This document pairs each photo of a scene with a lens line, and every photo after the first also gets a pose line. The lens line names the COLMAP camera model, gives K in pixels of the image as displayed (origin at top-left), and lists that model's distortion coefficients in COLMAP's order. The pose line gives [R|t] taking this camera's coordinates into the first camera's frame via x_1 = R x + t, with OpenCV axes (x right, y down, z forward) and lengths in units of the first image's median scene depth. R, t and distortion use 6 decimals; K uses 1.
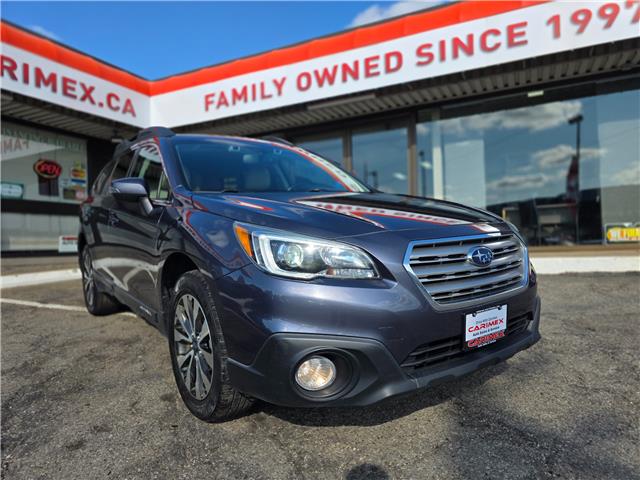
lens RADIAL K [[429.7, 0, 320.0], [0, 429.7, 240.0], [0, 0, 1]] dist [0.051899, -0.044899]
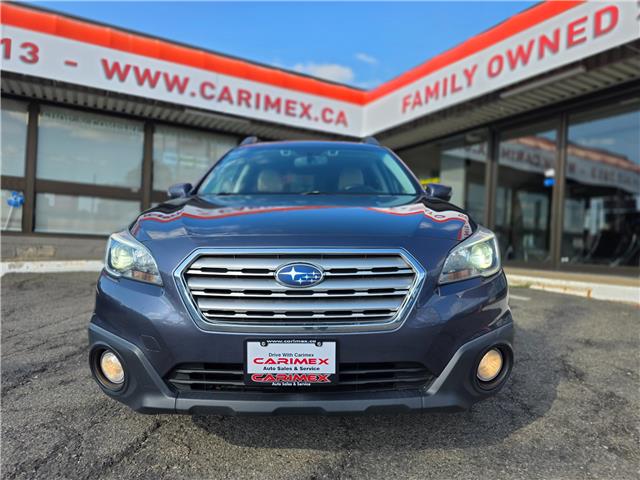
lens RADIAL K [[431.8, 0, 320.0], [0, 431.8, 240.0], [0, 0, 1]] dist [0.038936, -0.042252]
pose [[0.802597, 0.059301, -0.593567, 0.227872], [-0.061400, 0.997974, 0.016681, -0.011166], [0.593353, 0.023057, 0.804612, 0.098357]]
